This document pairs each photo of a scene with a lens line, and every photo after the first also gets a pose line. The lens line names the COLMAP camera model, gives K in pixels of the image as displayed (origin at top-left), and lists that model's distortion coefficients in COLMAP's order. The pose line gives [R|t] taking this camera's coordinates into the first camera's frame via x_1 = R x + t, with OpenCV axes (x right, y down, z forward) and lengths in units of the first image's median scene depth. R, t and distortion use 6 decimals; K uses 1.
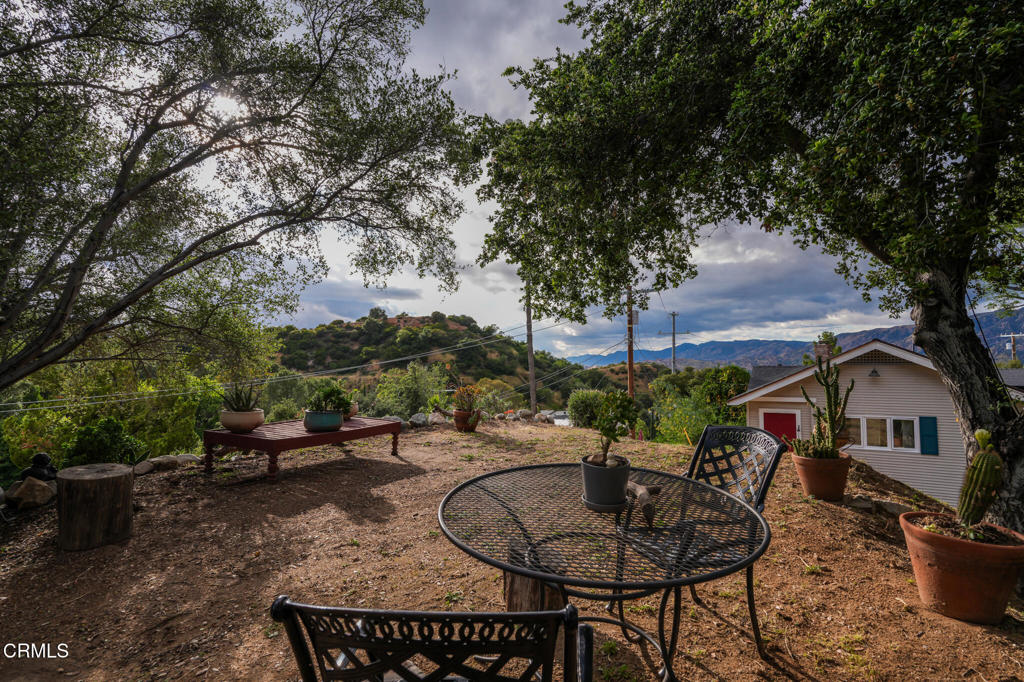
lens RADIAL K [[530.0, 0, 513.8], [0, 530.0, 340.7], [0, 0, 1]] dist [-0.006005, -0.001430]
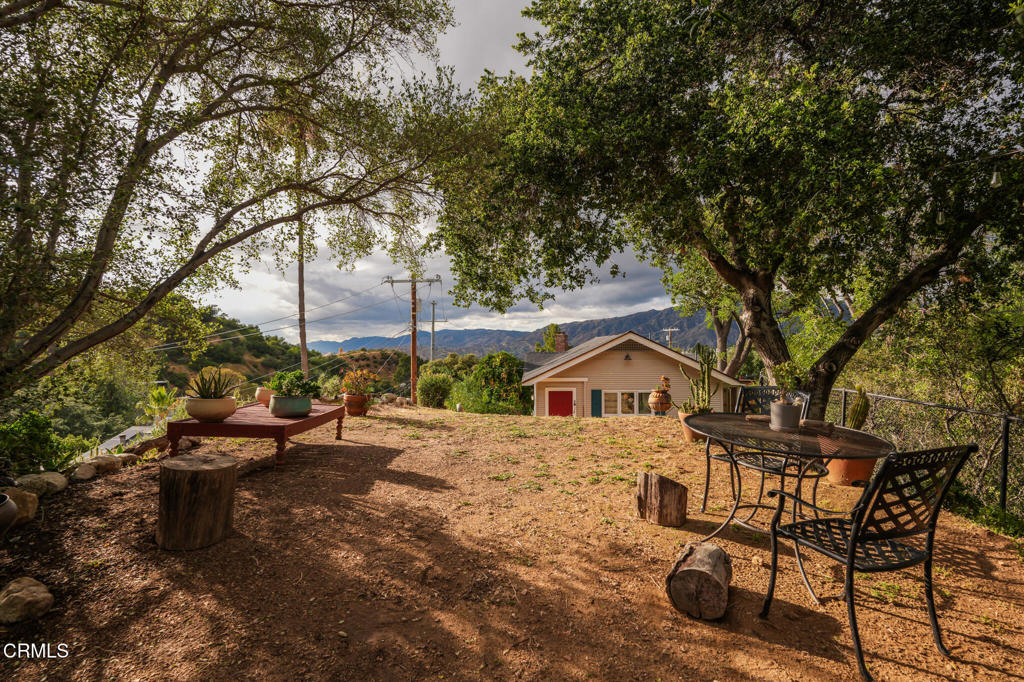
lens RADIAL K [[530.0, 0, 521.0], [0, 530.0, 342.4], [0, 0, 1]] dist [-0.006005, -0.001430]
pose [[0.876427, 0.009404, 0.481443, -0.175297], [-0.022900, 0.999492, 0.022166, 0.002100], [-0.480990, -0.030452, 0.876197, -0.009767]]
